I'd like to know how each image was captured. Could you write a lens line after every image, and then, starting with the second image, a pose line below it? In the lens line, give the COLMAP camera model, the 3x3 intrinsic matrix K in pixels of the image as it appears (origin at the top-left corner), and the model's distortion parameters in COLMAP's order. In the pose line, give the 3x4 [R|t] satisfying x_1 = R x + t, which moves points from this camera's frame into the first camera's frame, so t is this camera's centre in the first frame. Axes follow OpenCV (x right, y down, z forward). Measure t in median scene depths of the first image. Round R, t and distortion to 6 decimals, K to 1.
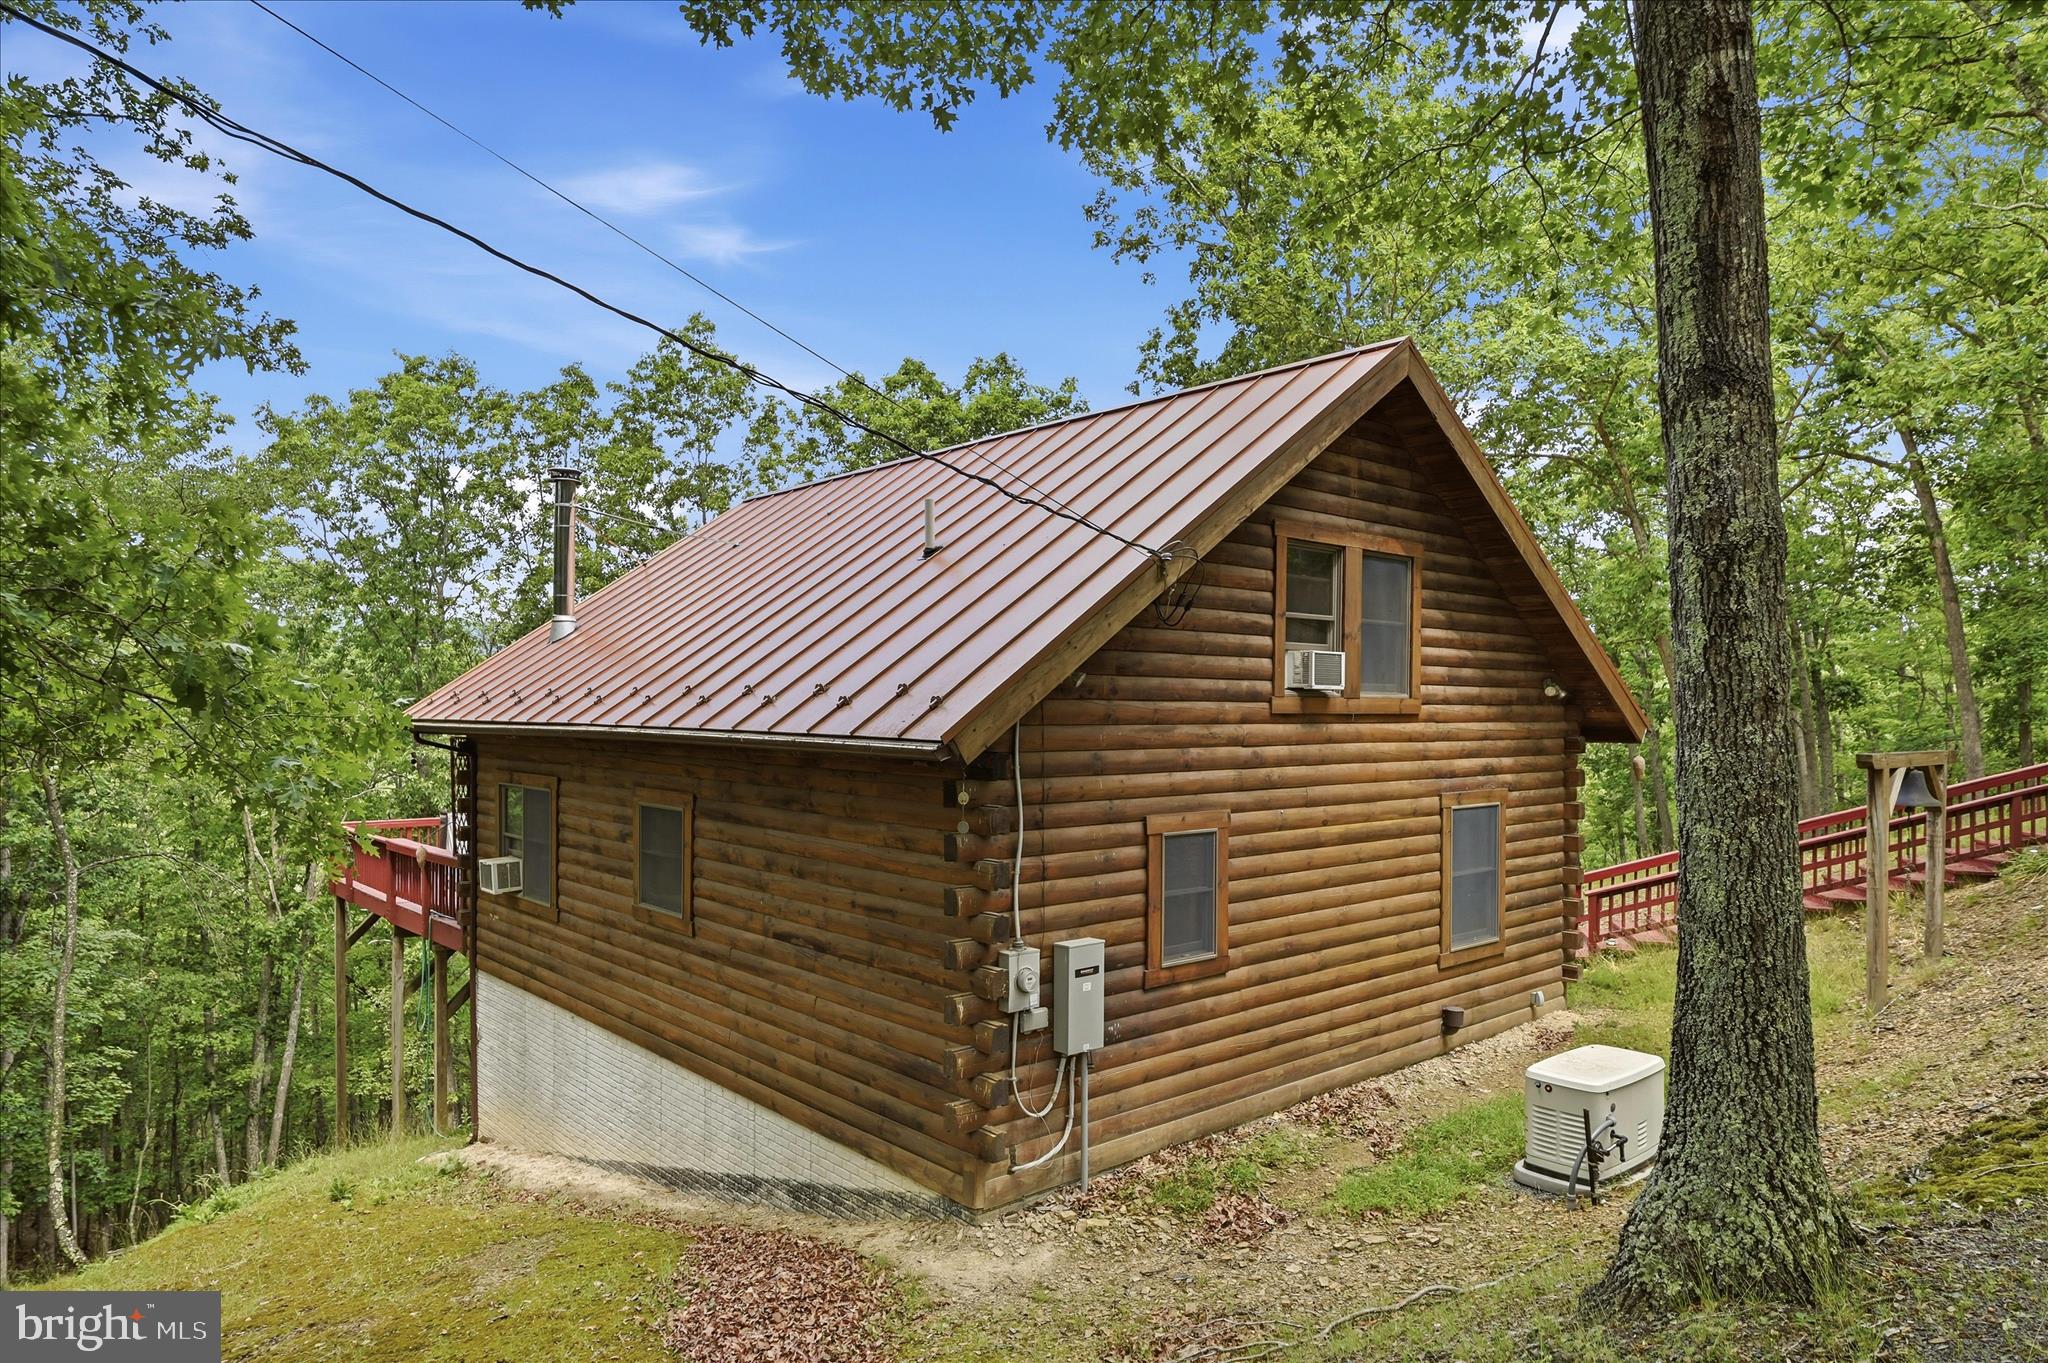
lens RADIAL K [[819.6, 0, 1046.3], [0, 819.6, 673.3], [0, 0, 1]] dist [-0.000043, -0.000390]
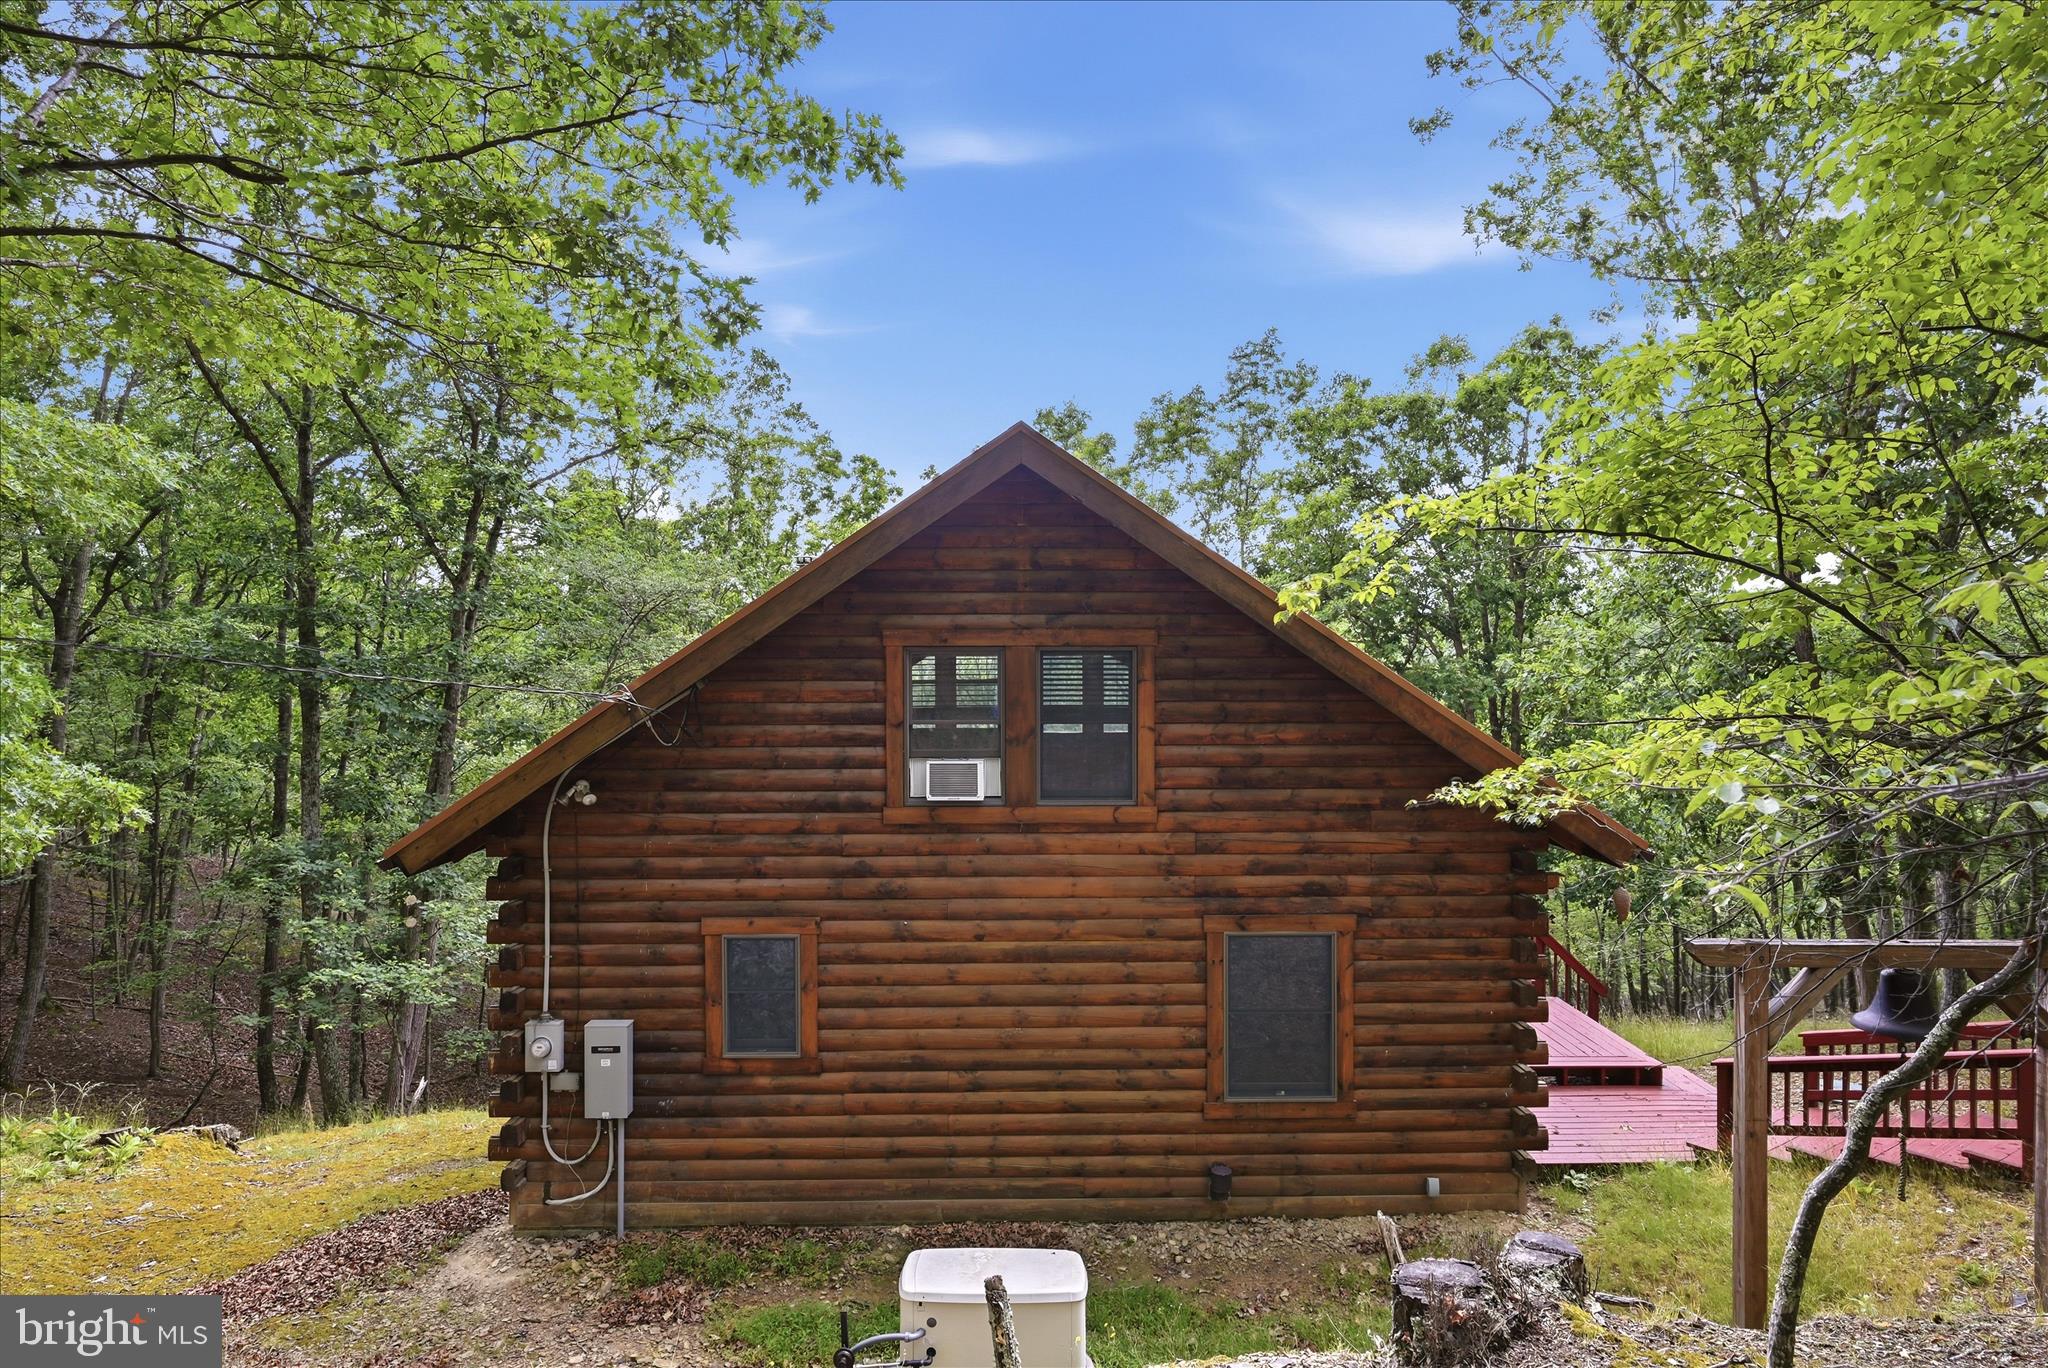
lens RADIAL K [[819.6, 0, 1046.3], [0, 819.6, 675.8], [0, 0, 1]] dist [-0.000043, -0.000390]
pose [[0.889487, -0.009381, -0.456863, 1.026581], [0.006633, 0.999949, -0.007618, -0.138714], [0.456911, 0.003746, 0.889504, 0.222322]]
